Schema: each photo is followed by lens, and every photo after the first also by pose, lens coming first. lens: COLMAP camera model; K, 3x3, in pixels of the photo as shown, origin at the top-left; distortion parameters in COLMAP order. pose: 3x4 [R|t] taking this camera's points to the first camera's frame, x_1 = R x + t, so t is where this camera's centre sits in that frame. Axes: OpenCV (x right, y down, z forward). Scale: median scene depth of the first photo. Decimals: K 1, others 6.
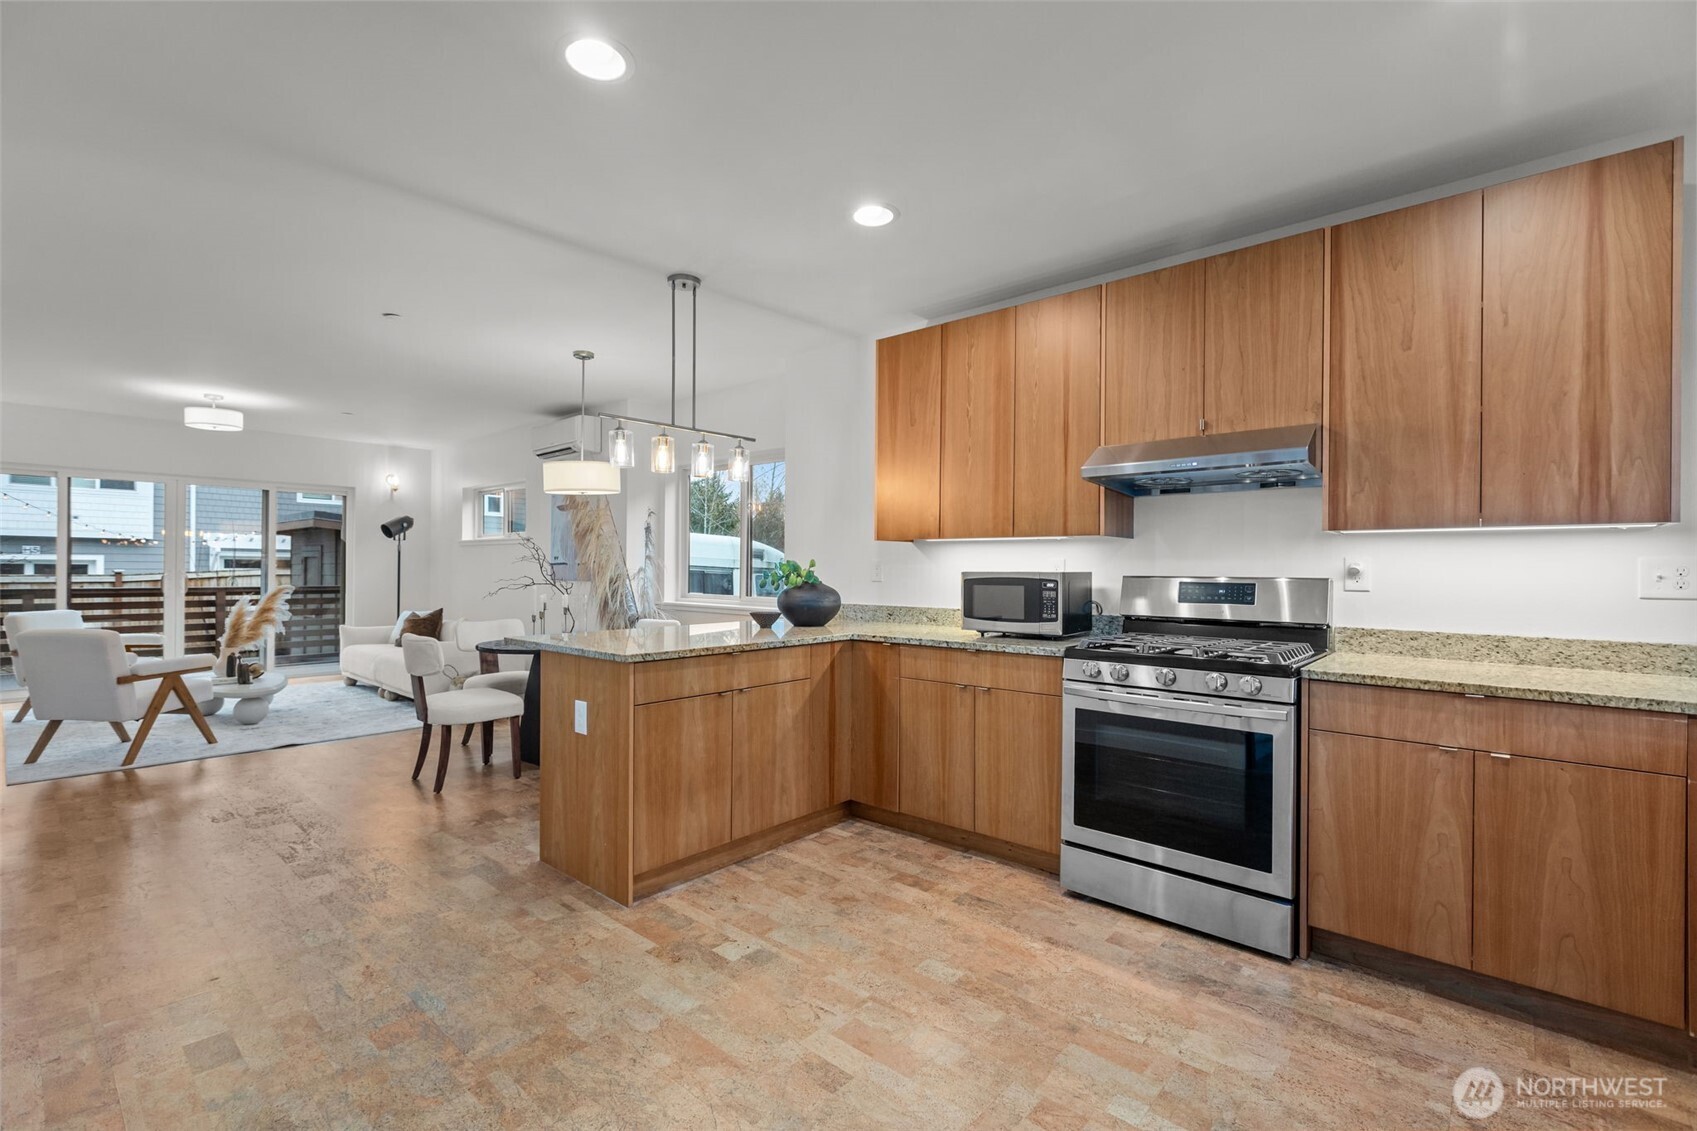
lens RADIAL K [[750.4, 0, 848.5], [0, 750.4, 565.5], [0, 0, 1]] dist [-0.000260, -0.000271]
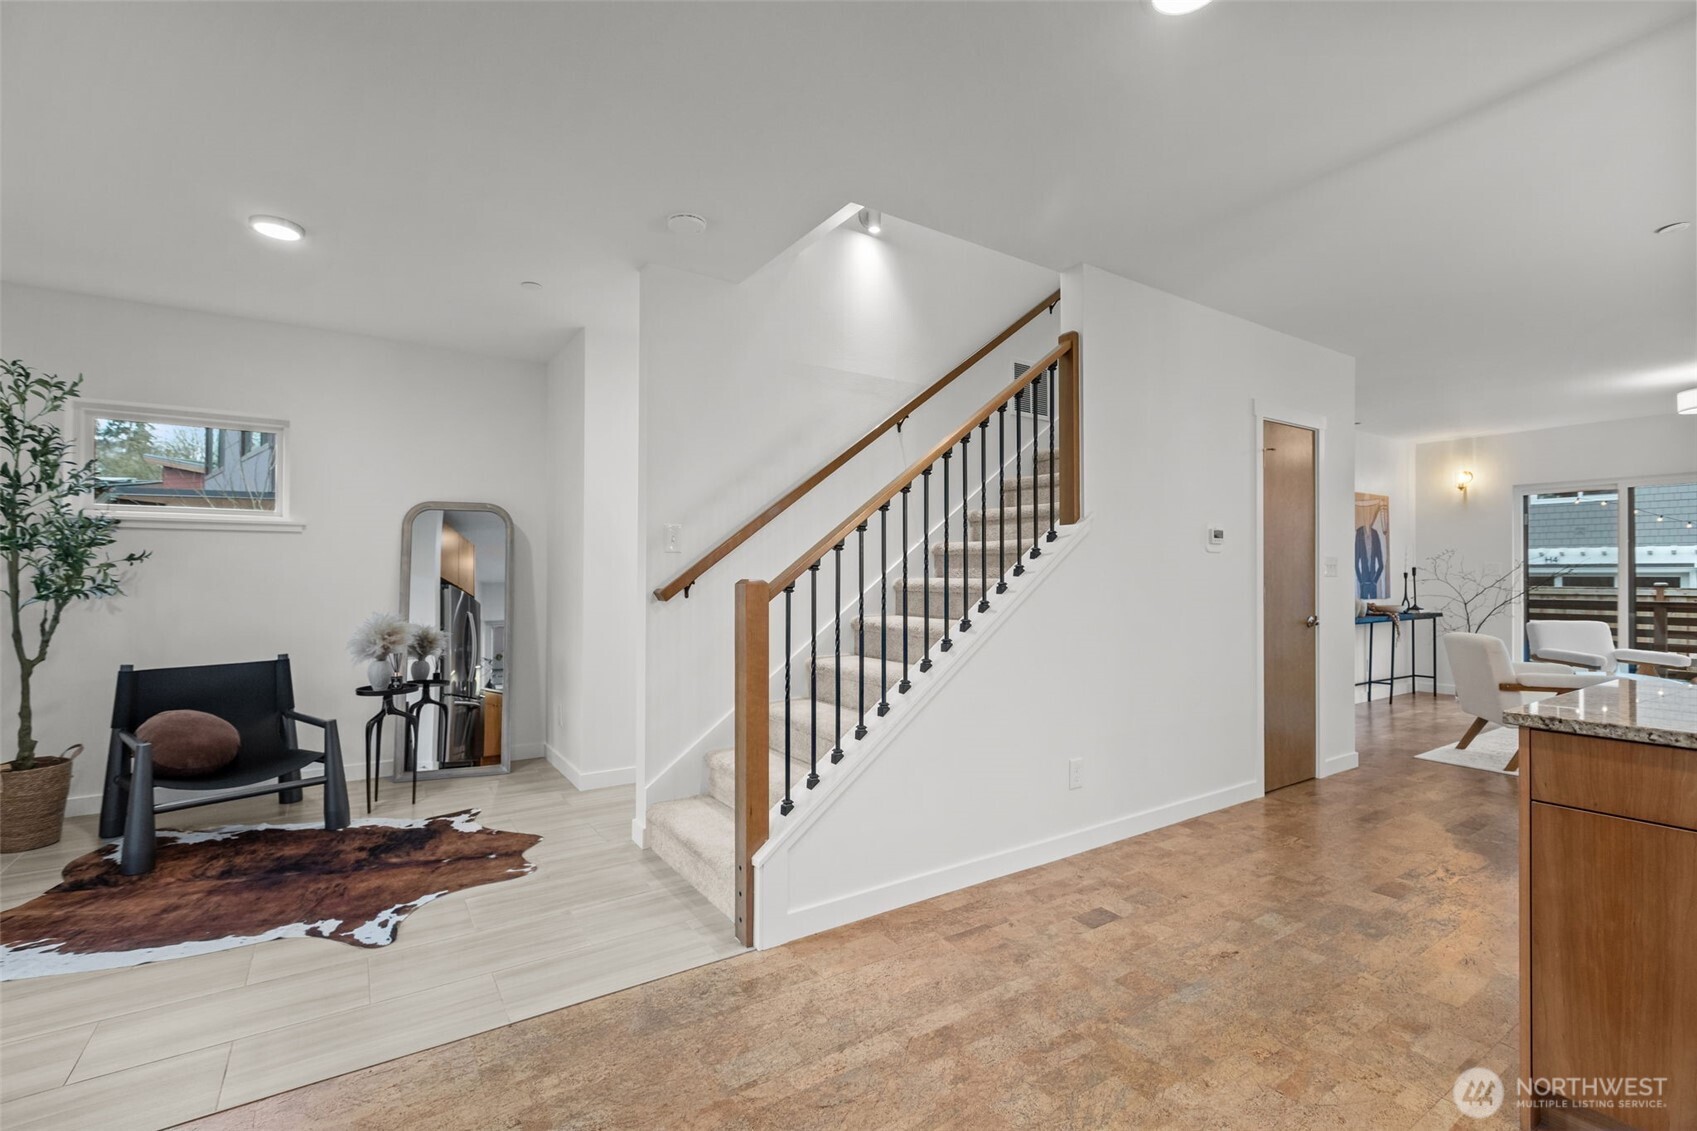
lens RADIAL K [[737.6, 0, 828.3], [0, 737.6, 570.0], [0, 0, 1]] dist [0.000110, -0.000296]
pose [[-0.271452, -0.016308, -0.962314, 0.424990], [0.001815, 0.999846, -0.017456, 0.010735], [0.962450, -0.006485, -0.271381, 0.594370]]
